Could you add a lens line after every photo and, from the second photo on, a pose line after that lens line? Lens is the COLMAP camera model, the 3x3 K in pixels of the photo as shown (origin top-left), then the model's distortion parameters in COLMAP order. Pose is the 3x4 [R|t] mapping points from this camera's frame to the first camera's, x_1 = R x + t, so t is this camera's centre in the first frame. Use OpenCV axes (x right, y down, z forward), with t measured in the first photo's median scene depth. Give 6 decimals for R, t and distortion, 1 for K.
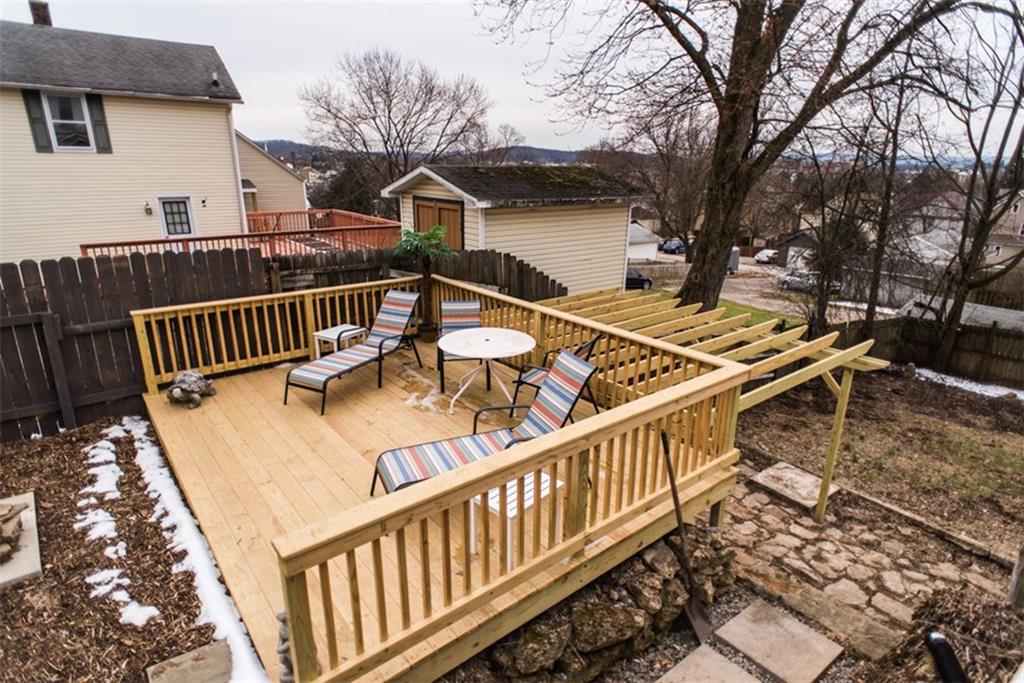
lens RADIAL K [[588.0, 0, 509.6], [0, 588.0, 341.8], [0, 0, 1]] dist [0.022595, -0.013524]
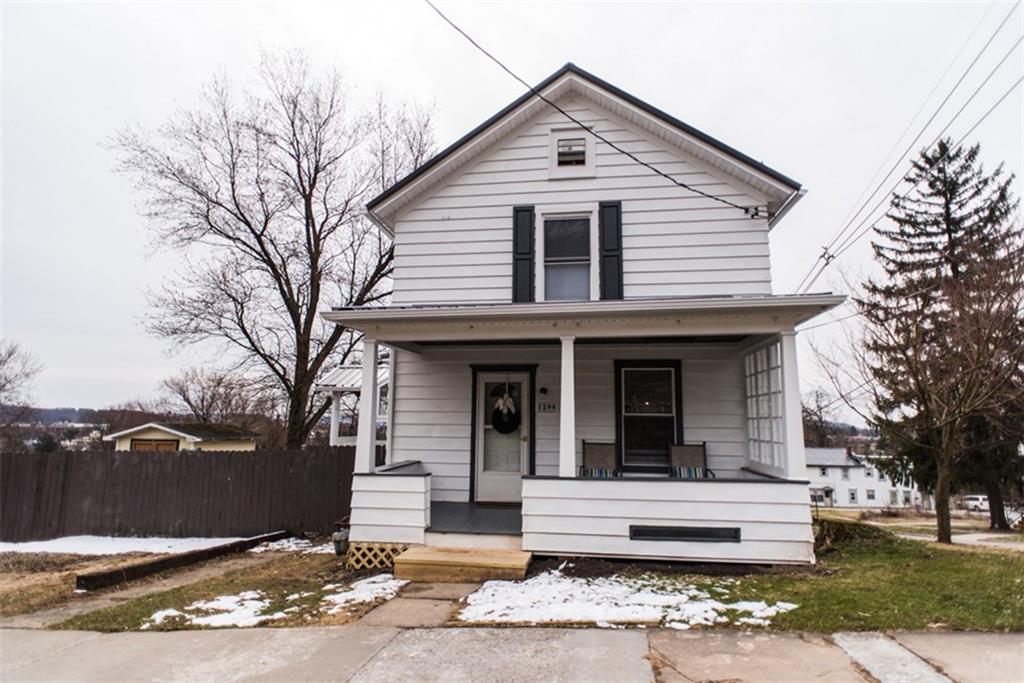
lens RADIAL K [[588.0, 0, 510.7], [0, 588.0, 340.2], [0, 0, 1]] dist [0.022595, -0.013524]
pose [[0.741442, 0.094489, 0.664330, -0.542810], [0.194352, 0.917359, -0.347389, 0.341440], [-0.642254, 0.386683, 0.661805, -1.104512]]
